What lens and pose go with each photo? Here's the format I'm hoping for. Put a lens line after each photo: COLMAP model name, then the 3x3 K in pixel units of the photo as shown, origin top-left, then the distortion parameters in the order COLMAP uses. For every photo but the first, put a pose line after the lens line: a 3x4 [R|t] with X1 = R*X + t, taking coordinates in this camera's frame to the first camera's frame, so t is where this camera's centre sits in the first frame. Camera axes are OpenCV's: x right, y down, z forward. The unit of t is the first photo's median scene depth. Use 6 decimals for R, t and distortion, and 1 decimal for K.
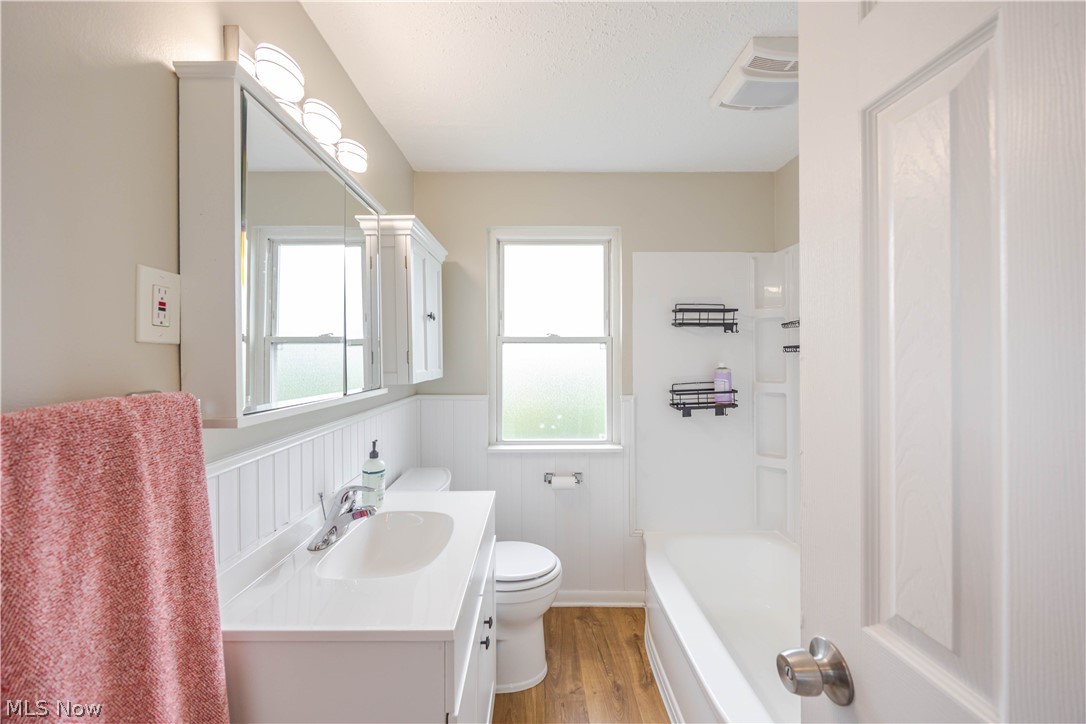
lens RADIAL K [[426.5, 0, 532.2], [0, 426.5, 359.2], [0, 0, 1]] dist [-0.005434, 0.000415]
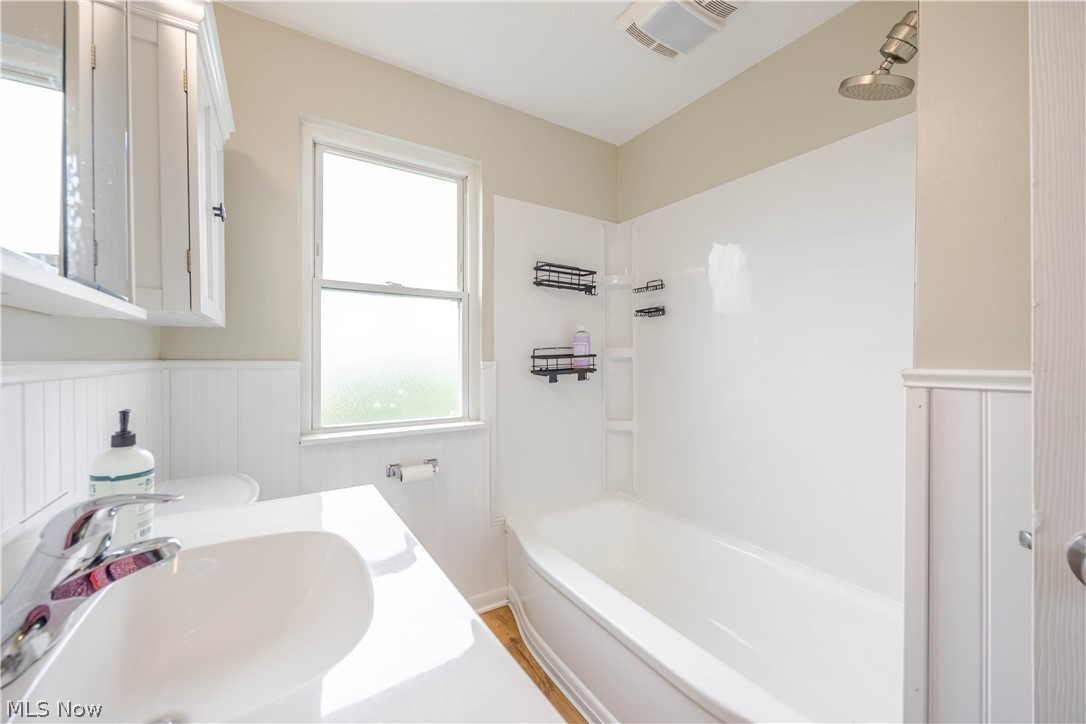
lens RADIAL K [[426.5, 0, 543.2], [0, 426.5, 359.1], [0, 0, 1]] dist [-0.005434, 0.000415]
pose [[0.844885, 0.002280, 0.534942, -0.141621], [-0.000145, 0.999992, -0.004034, 0.084236], [-0.534947, 0.003331, 0.844879, 0.222380]]
